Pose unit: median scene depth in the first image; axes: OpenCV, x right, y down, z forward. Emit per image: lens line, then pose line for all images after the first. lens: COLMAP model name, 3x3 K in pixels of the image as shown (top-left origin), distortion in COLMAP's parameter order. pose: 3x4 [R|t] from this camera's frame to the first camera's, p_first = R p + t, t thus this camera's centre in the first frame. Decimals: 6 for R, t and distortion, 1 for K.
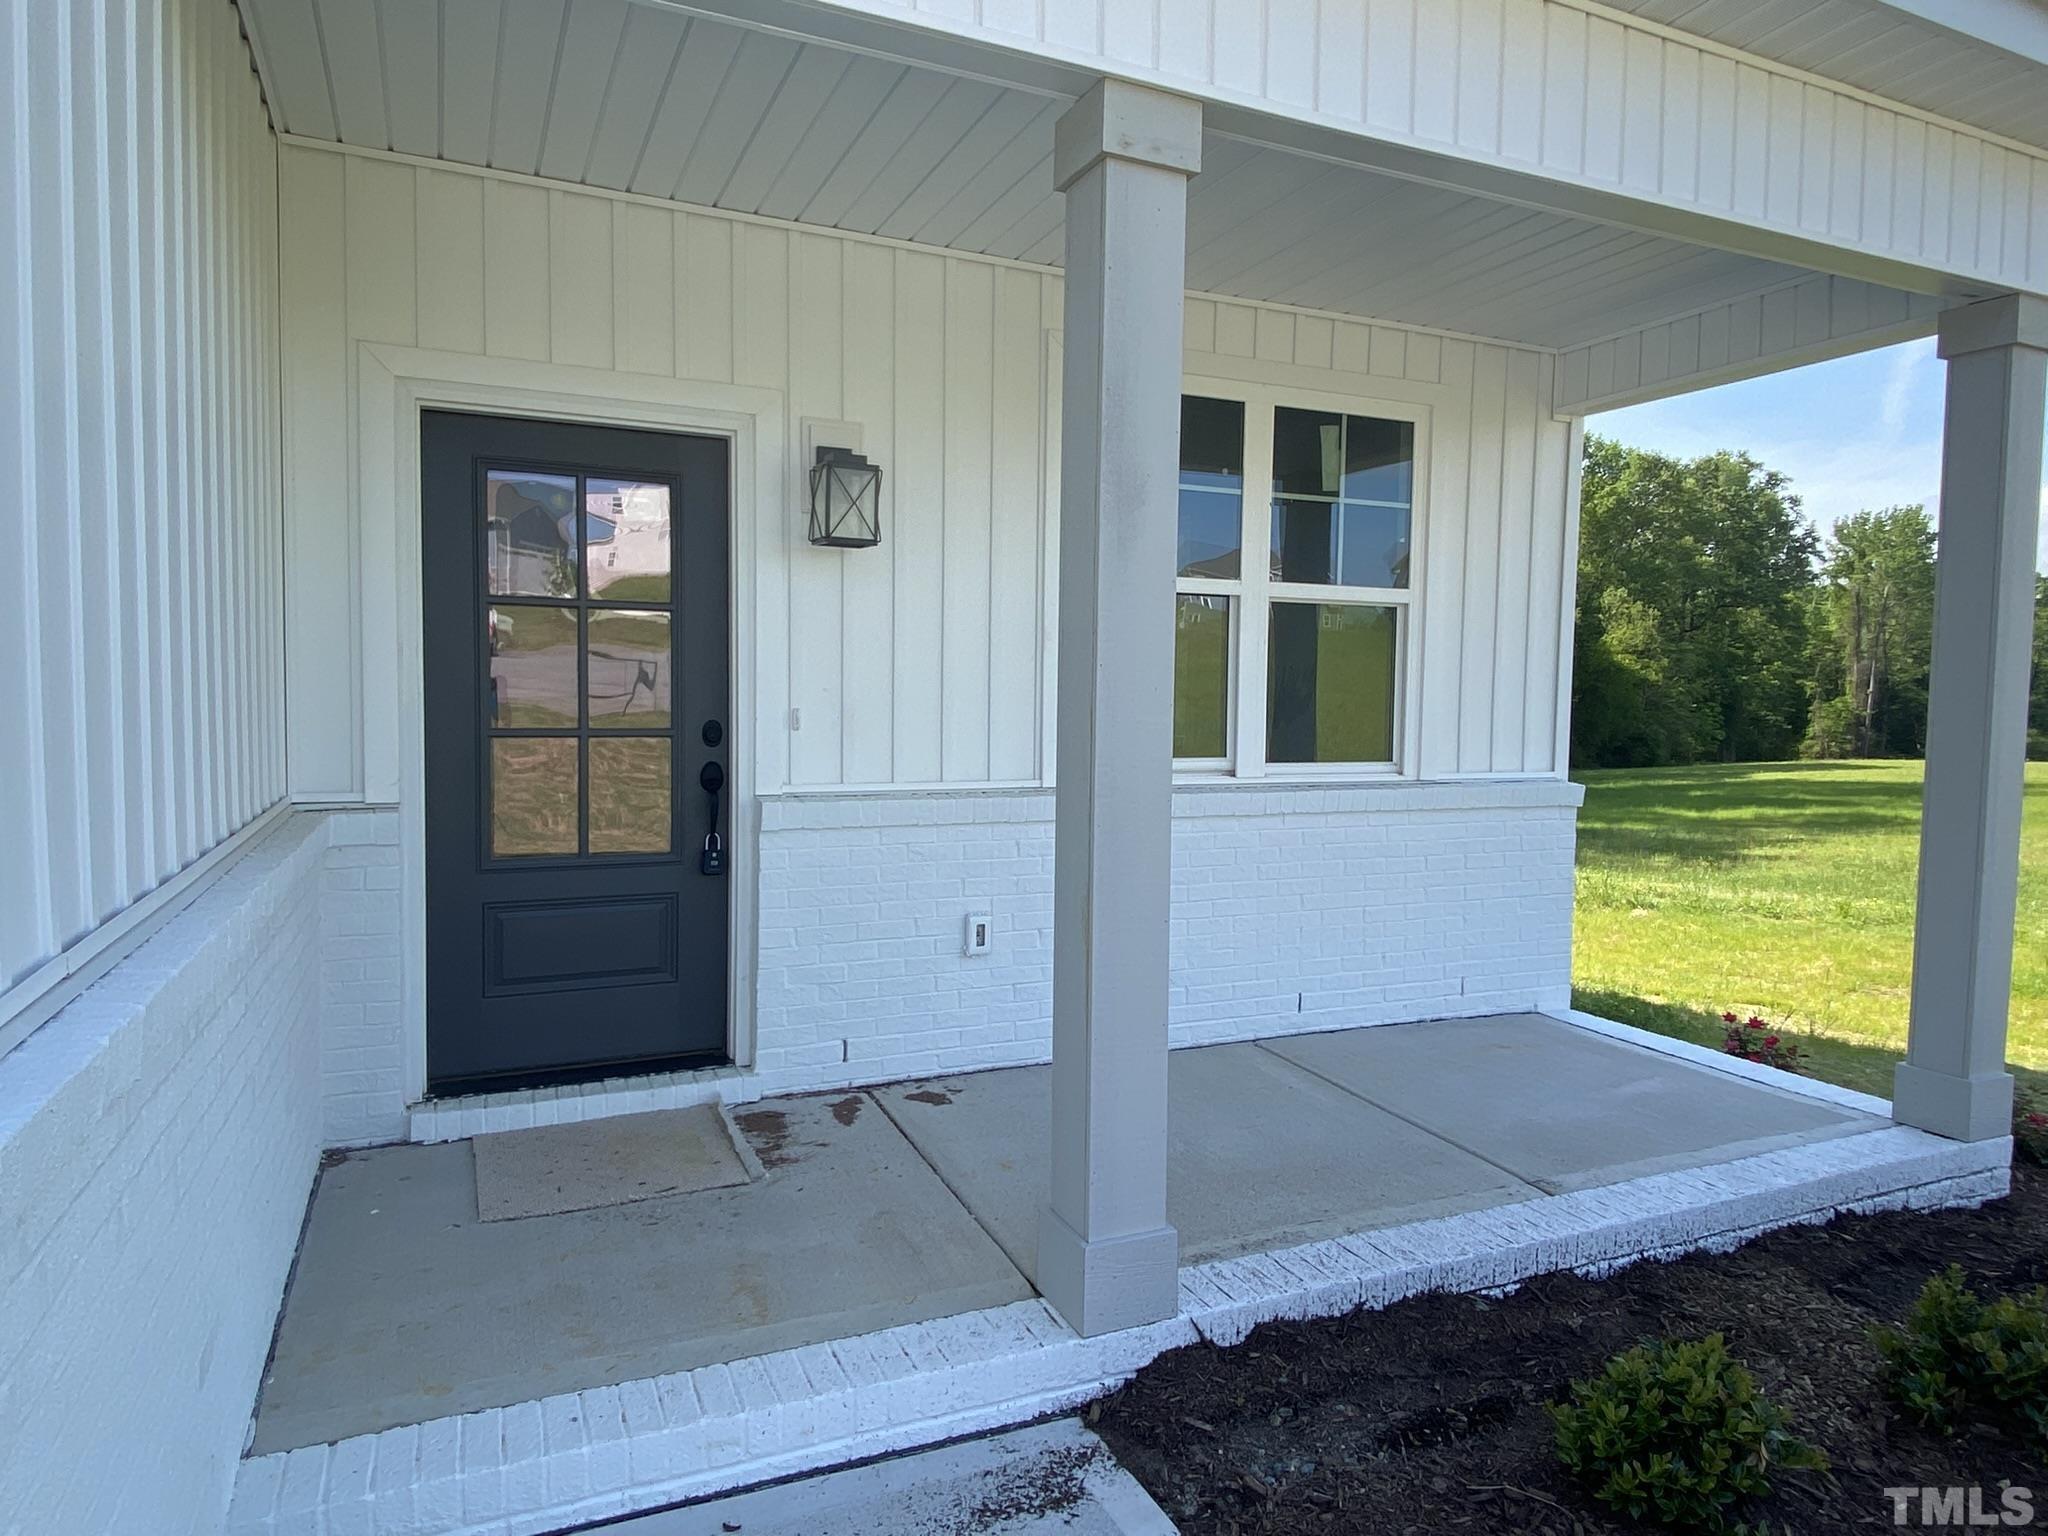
lens RADIAL K [[1270.0, 0, 1018.5], [0, 1270.0, 762.5], [0, 0, 1]] dist [0.000854, 0.000086]
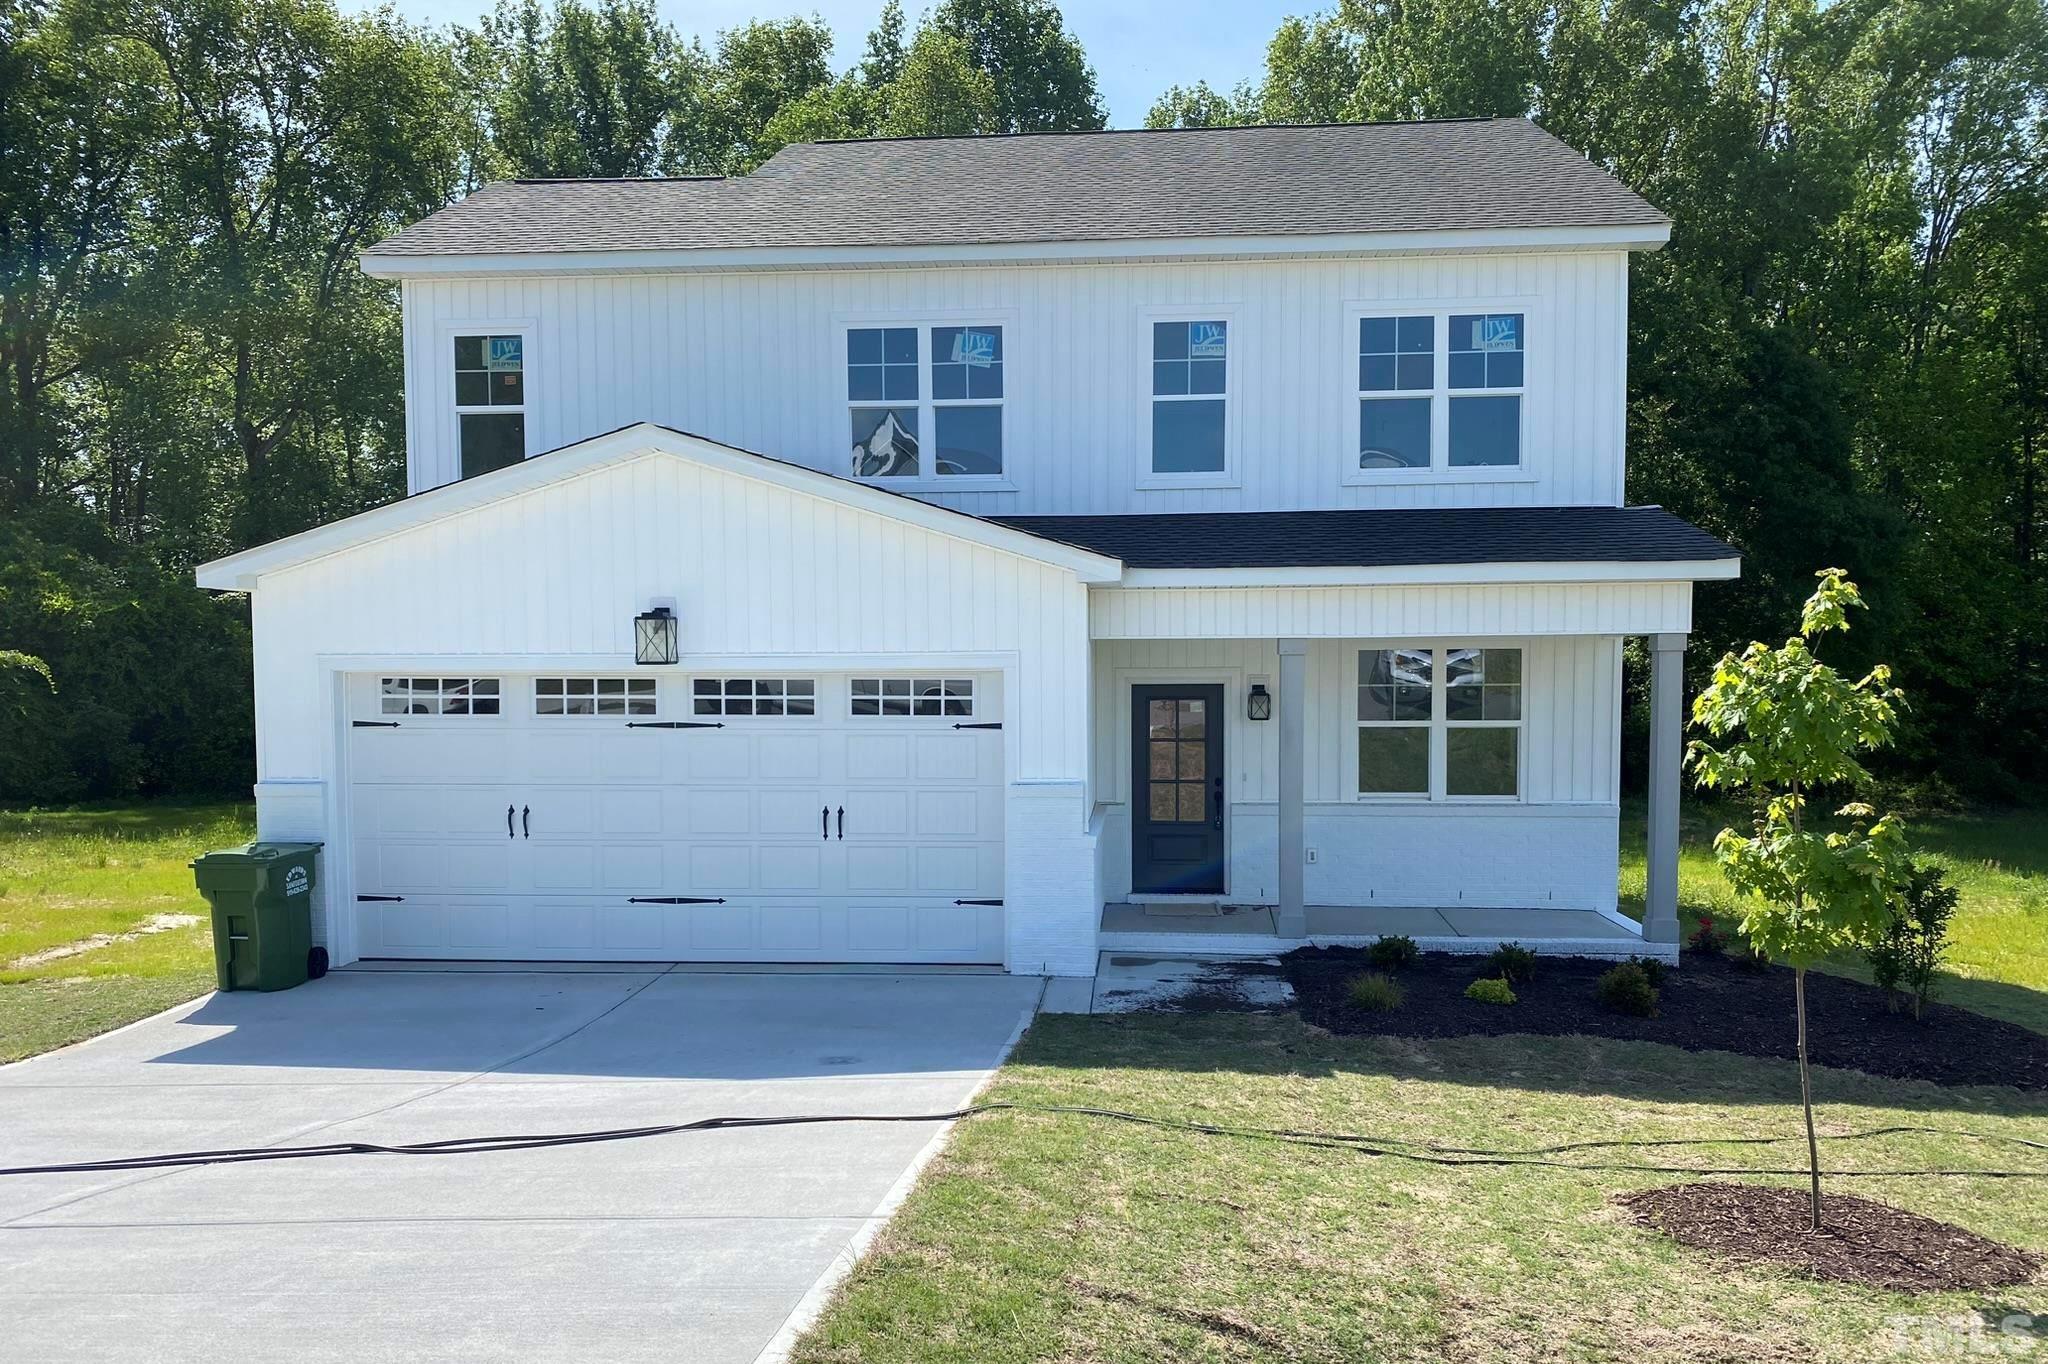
lens RADIAL K [[1535.3, 0, 1023.5], [0, 1535.3, 682.3], [0, 0, 1]] dist [0.003814, 0.000267]
pose [[0.881590, -0.009861, -0.471912, 1.075766], [-0.013308, 0.998865, -0.045734, -0.085874], [0.471828, 0.046598, 0.880459, -2.440507]]
